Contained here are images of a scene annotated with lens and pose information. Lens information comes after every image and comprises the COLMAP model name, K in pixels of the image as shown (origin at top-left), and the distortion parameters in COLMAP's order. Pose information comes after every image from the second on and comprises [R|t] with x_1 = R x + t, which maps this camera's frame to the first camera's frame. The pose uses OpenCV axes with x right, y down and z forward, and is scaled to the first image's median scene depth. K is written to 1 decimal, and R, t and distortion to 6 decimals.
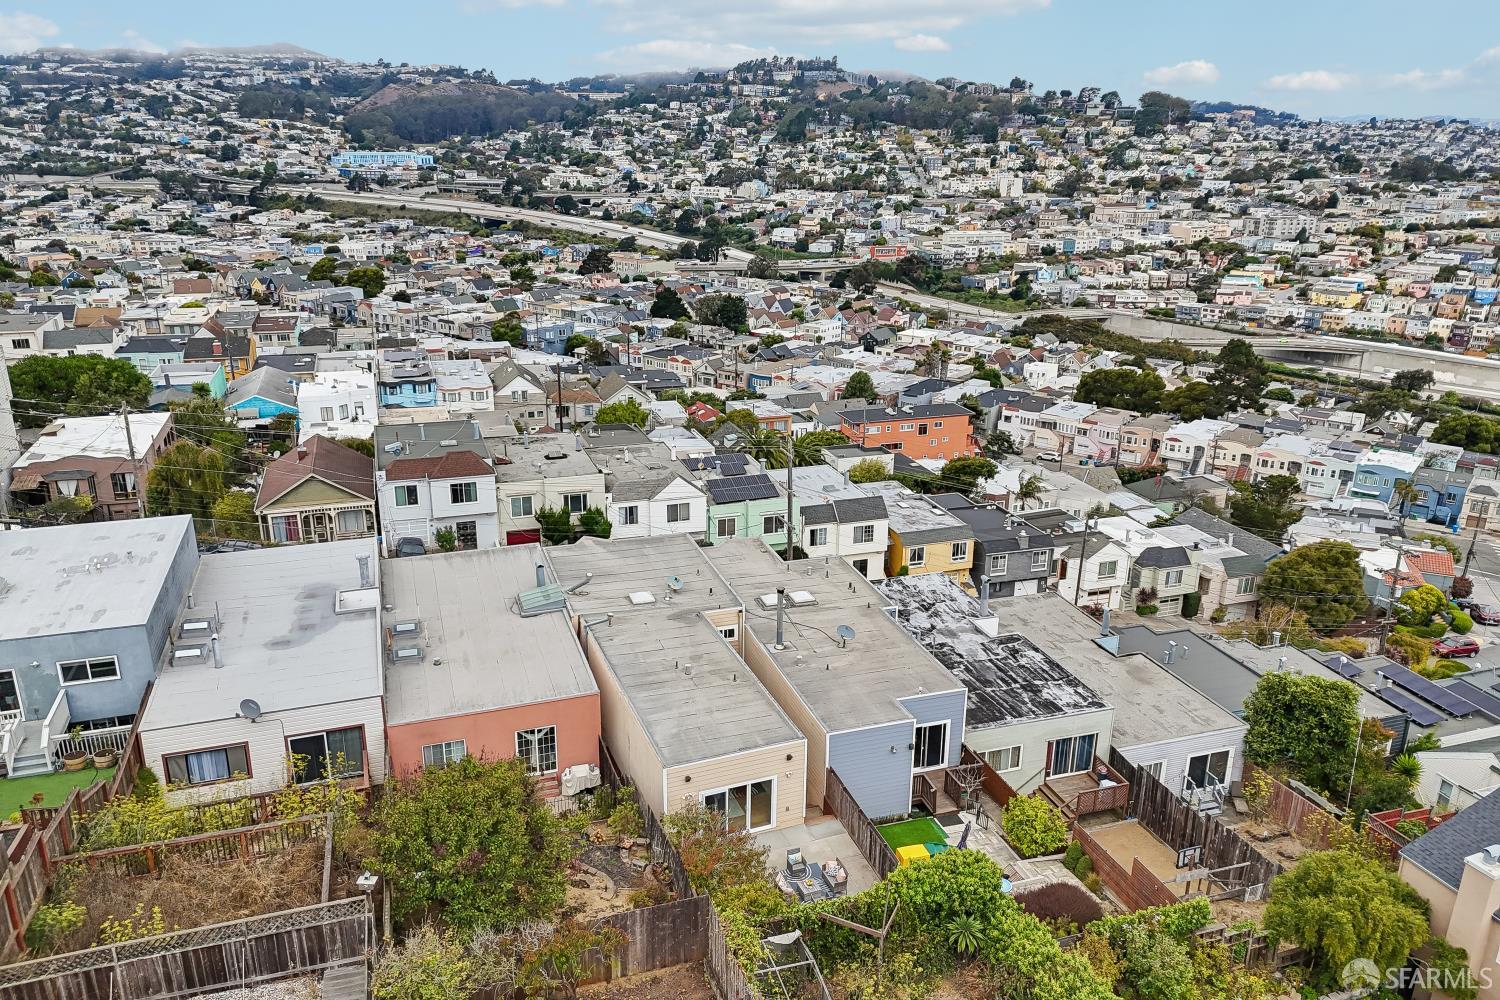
lens RADIAL K [[1101.3, 0, 752.0], [0, 1101.3, 502.4], [0, 0, 1]] dist [0.064561, -0.064779]
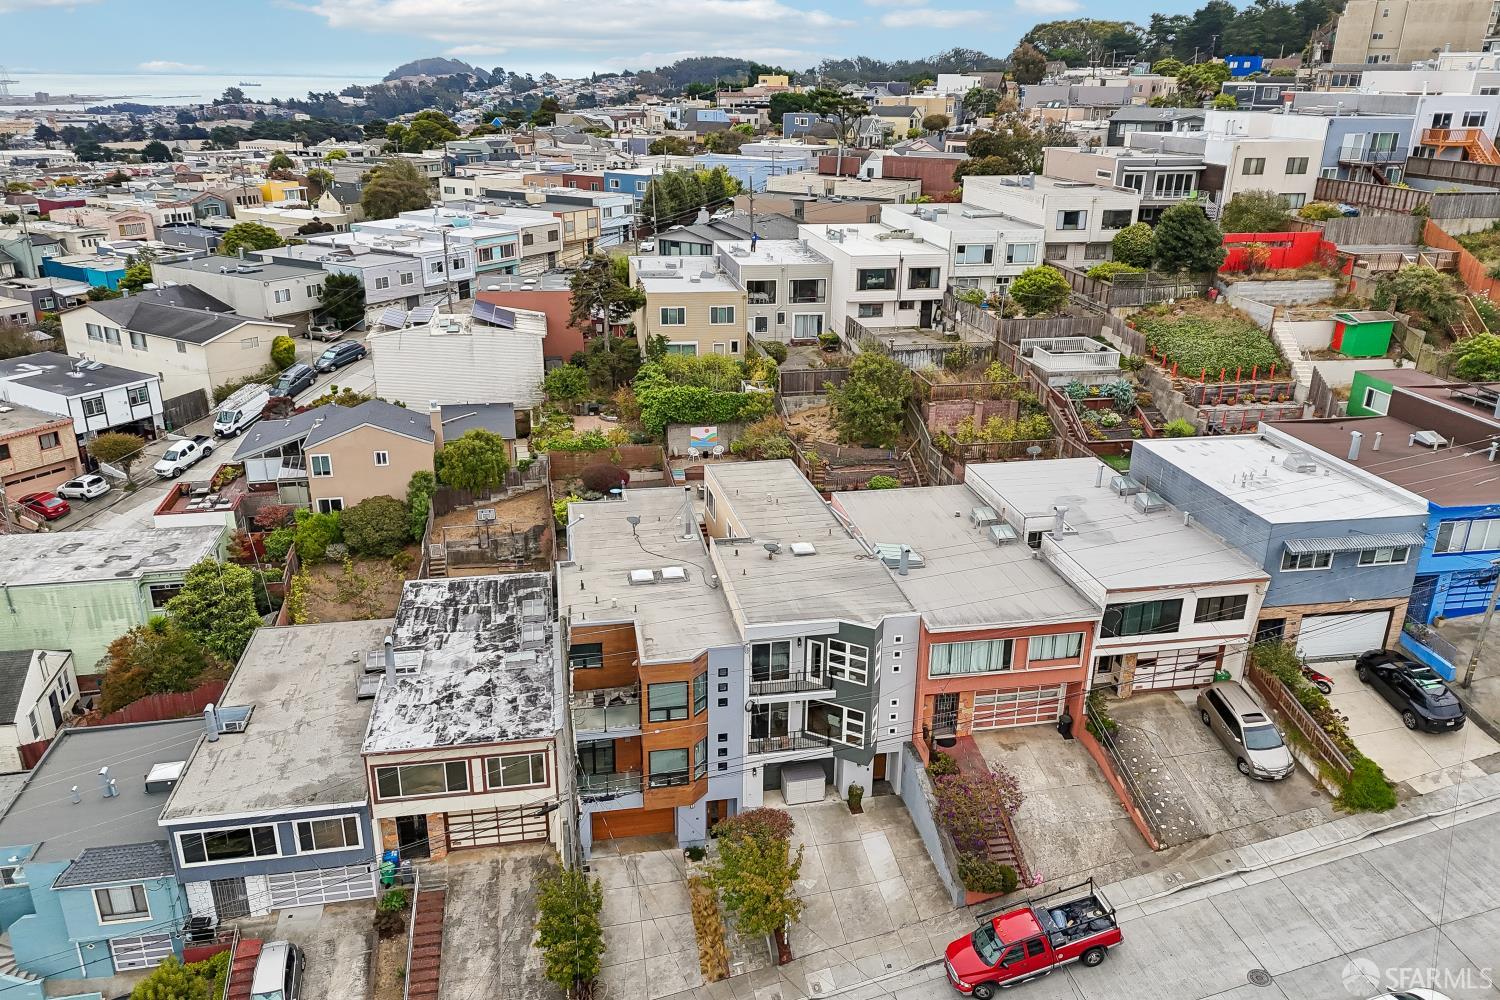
lens RADIAL K [[1101.3, 0, 747.1], [0, 1101.3, 485.2], [0, 0, 1]] dist [0.064561, -0.064779]
pose [[-0.989642, -0.072159, 0.124105, -0.048920], [0.022628, 0.775278, 0.631214, -0.178236], [-0.141764, 0.627484, -0.765615, 0.503848]]
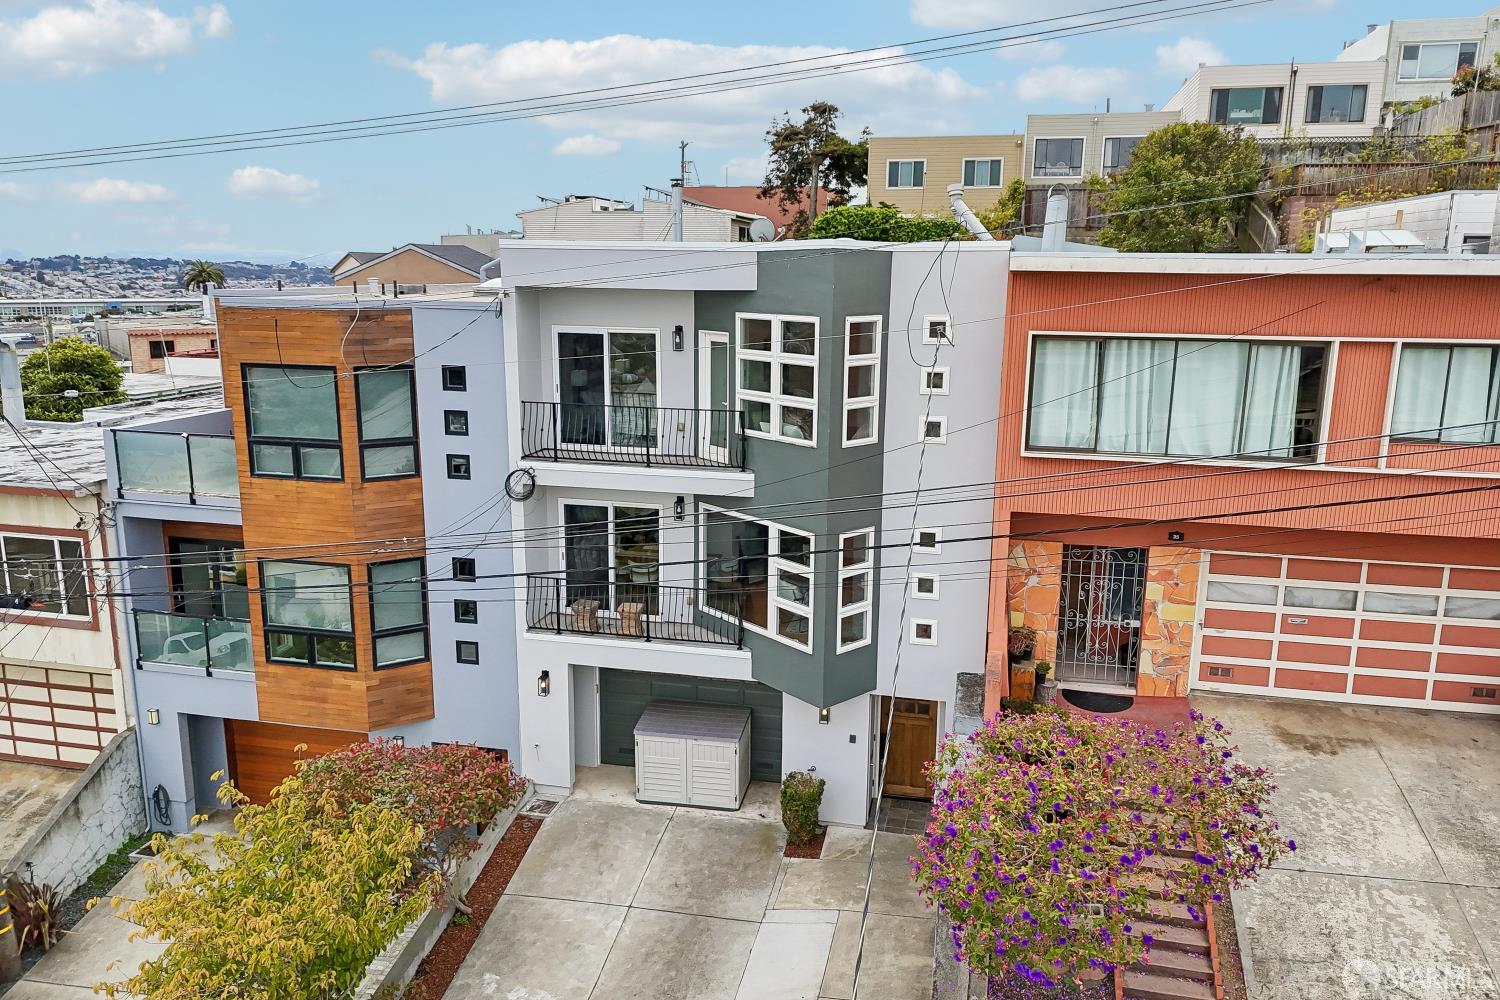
lens RADIAL K [[1101.3, 0, 752.0], [0, 1101.3, 497.0], [0, 0, 1]] dist [0.064561, -0.064779]
pose [[-0.855031, -0.130081, 0.501997, -0.088095], [0.149381, 0.865213, 0.478635, -0.014345], [-0.496596, 0.484237, -0.720352, 0.396687]]
